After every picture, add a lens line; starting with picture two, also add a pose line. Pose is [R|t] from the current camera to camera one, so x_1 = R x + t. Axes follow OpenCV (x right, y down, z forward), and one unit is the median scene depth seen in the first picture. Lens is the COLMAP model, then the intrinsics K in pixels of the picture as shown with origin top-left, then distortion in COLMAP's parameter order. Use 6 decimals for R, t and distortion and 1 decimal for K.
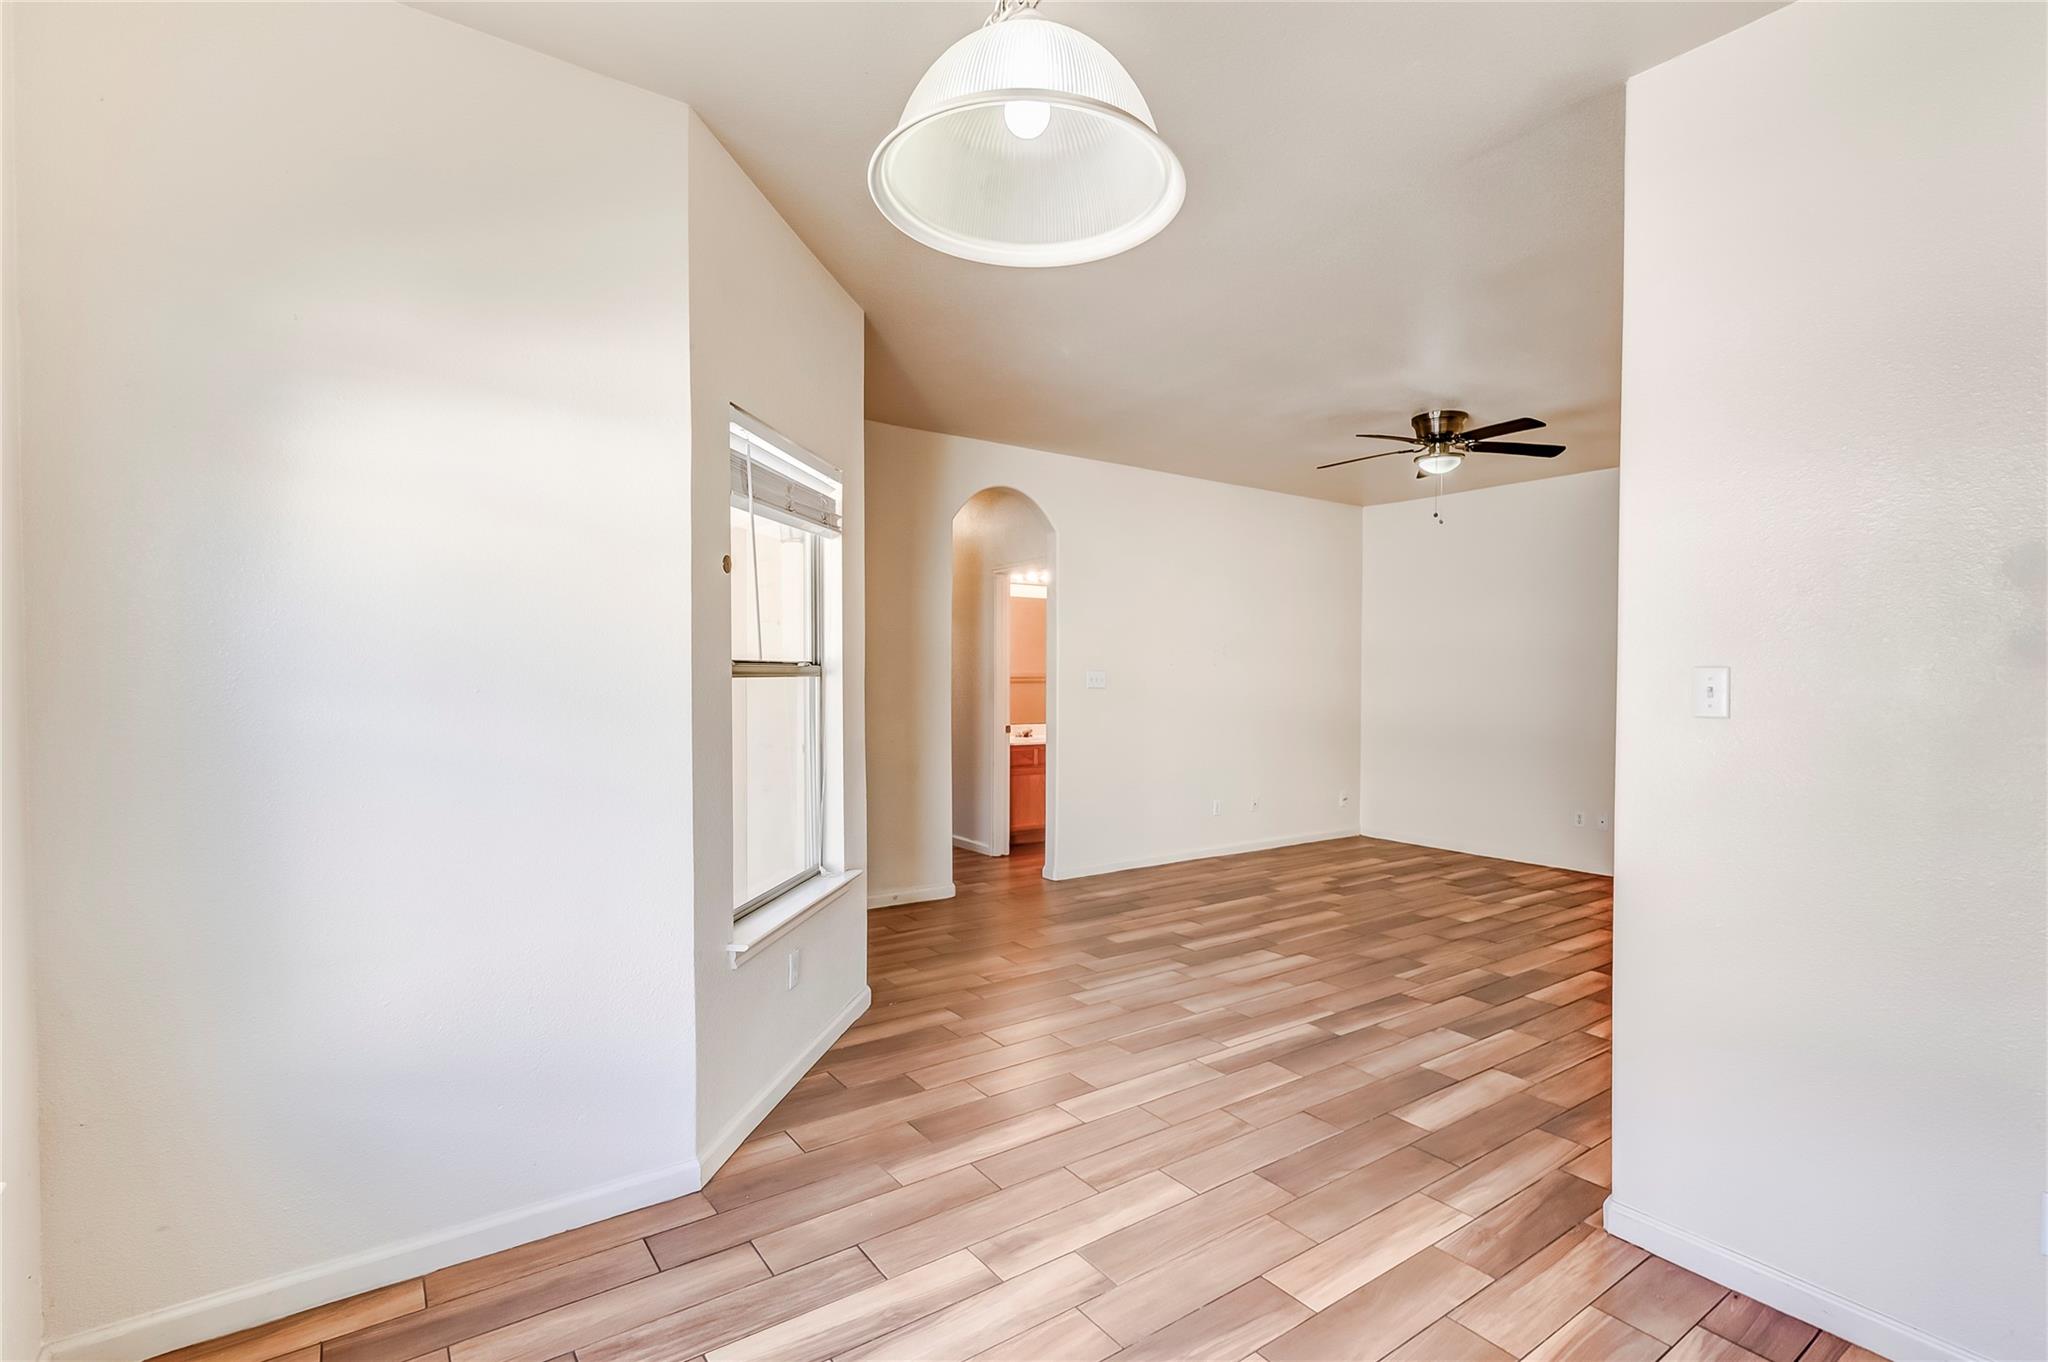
lens RADIAL K [[932.3, 0, 1019.6], [0, 932.3, 687.6], [0, 0, 1]] dist [0.006710, -0.003079]
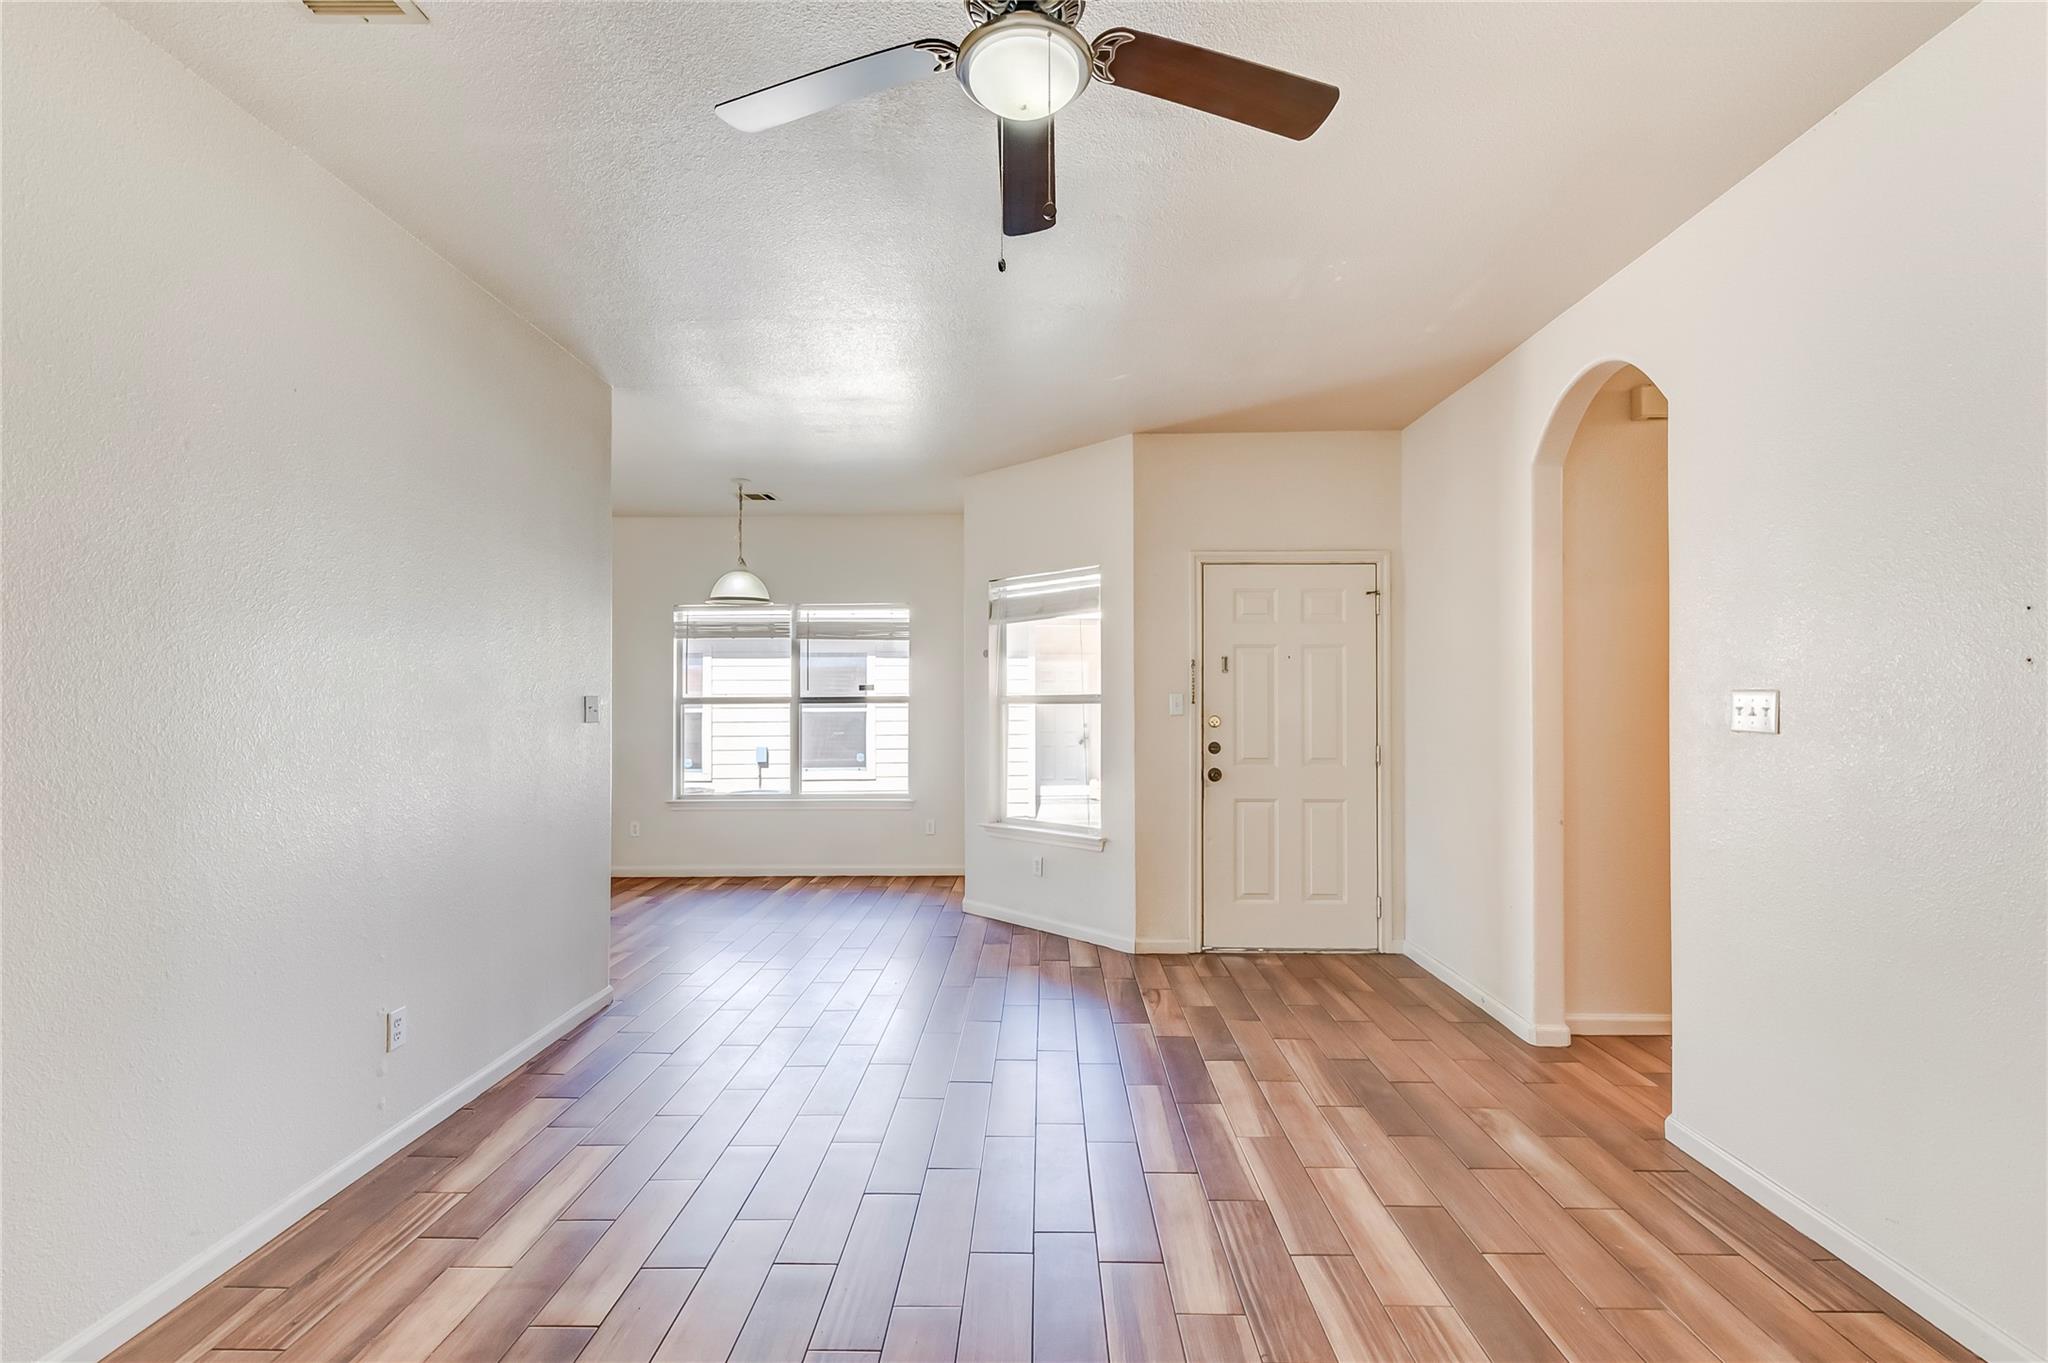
lens RADIAL K [[932.3, 0, 1011.9], [0, 932.3, 671.3], [0, 0, 1]] dist [0.006710, -0.003079]
pose [[-0.600534, -0.025767, -0.799184, 0.886875], [-0.005984, 0.999597, -0.027732, -0.015707], [0.799577, -0.011872, -0.600447, 1.472689]]
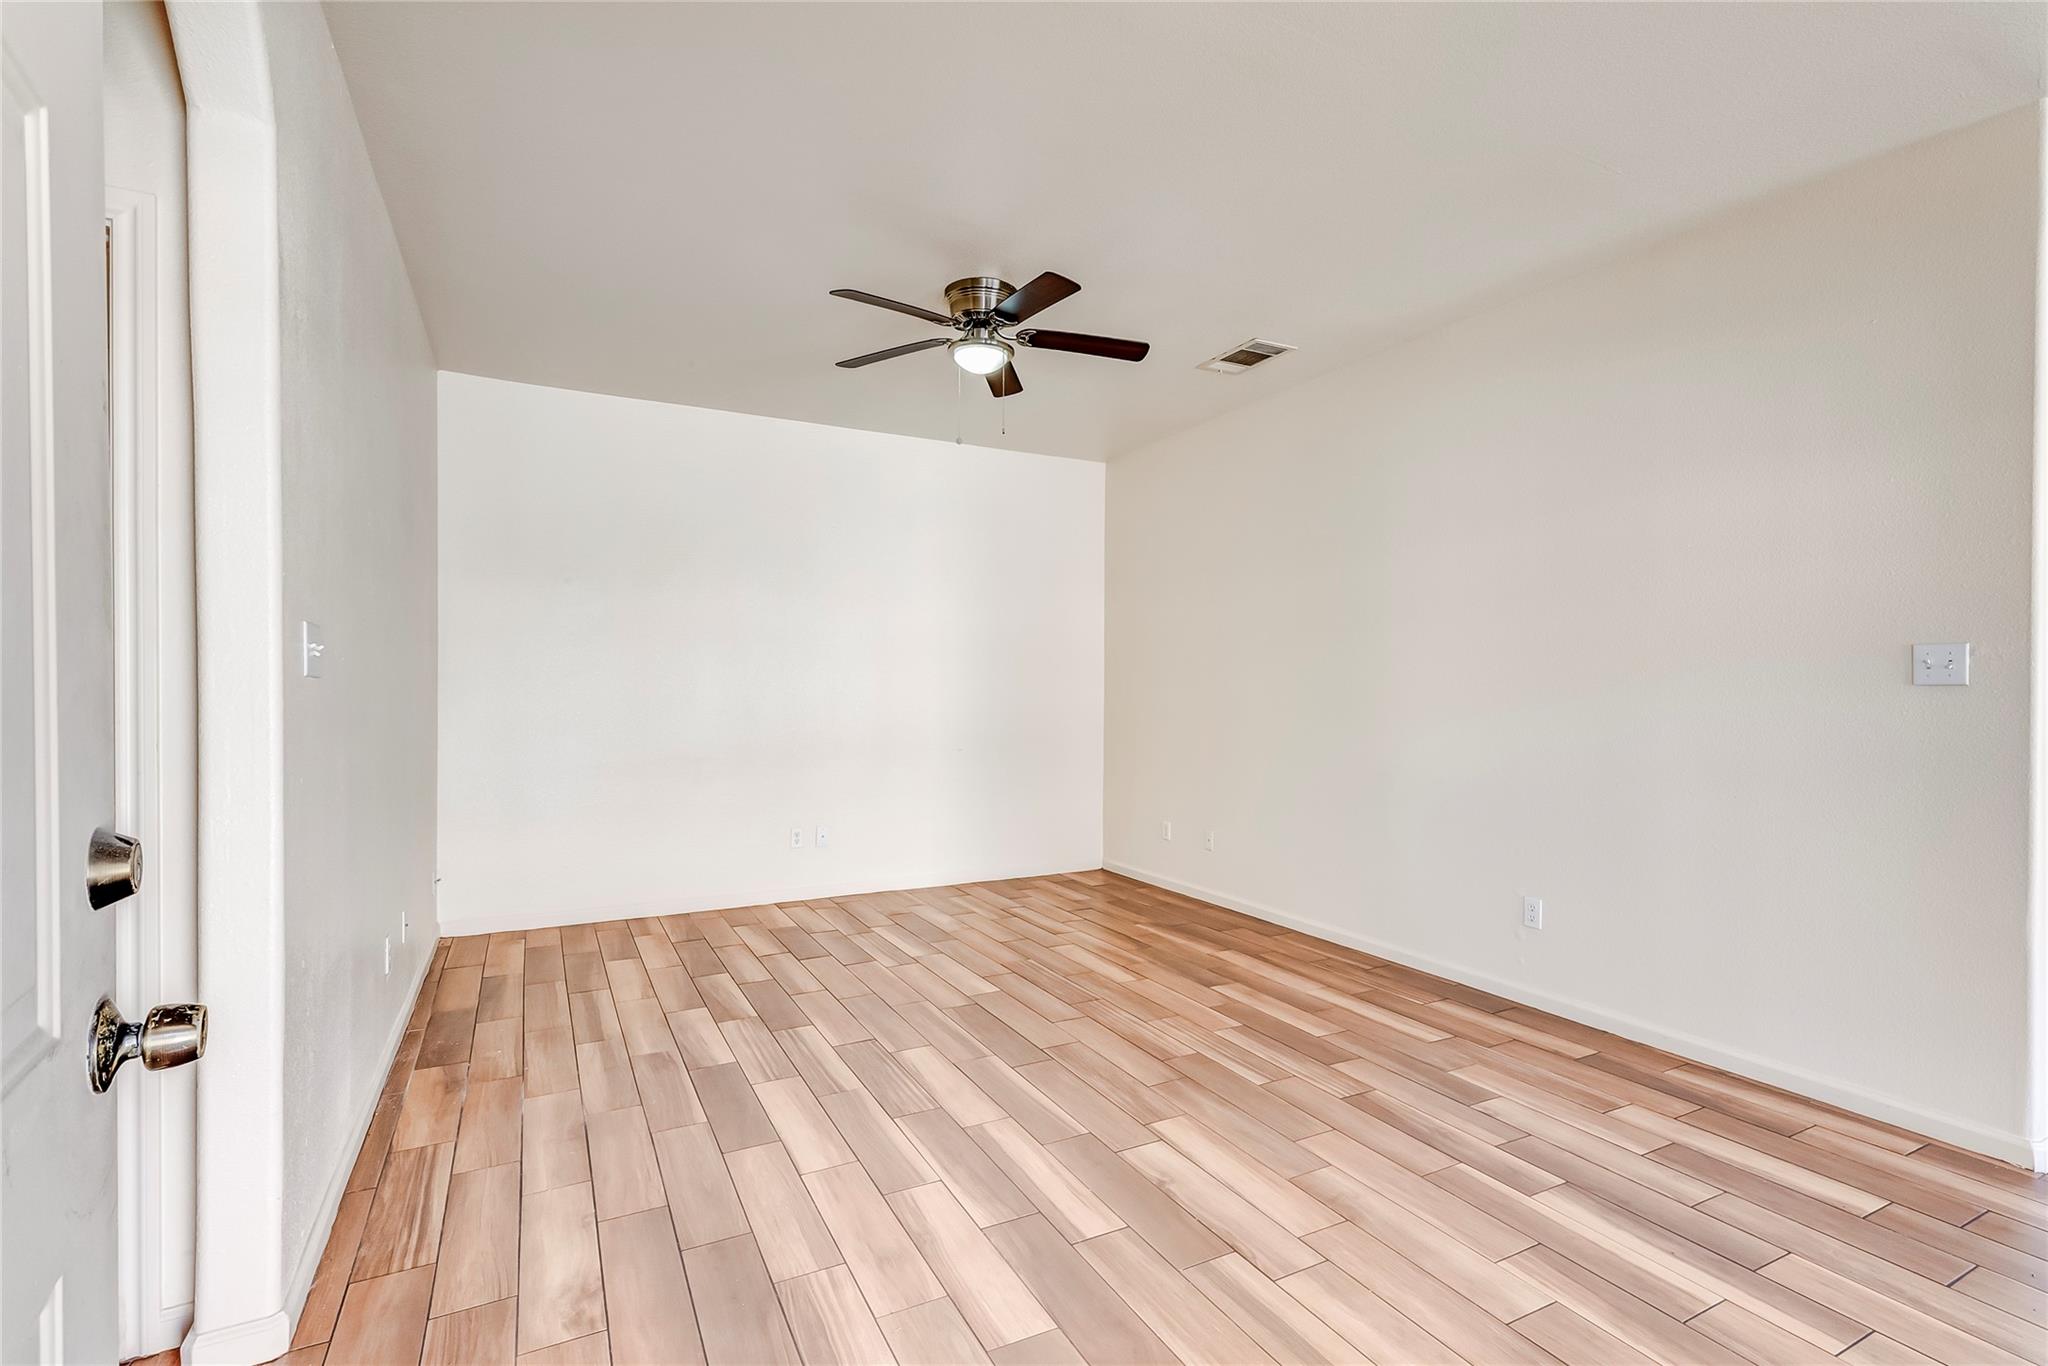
lens RADIAL K [[932.3, 0, 1036.5], [0, 932.3, 693.0], [0, 0, 1]] dist [0.006710, -0.003079]
pose [[0.125517, -0.009395, 0.992047, -0.305596], [0.006539, 0.999941, 0.008642, 0.009153], [-0.992070, 0.005403, 0.125572, 1.063236]]
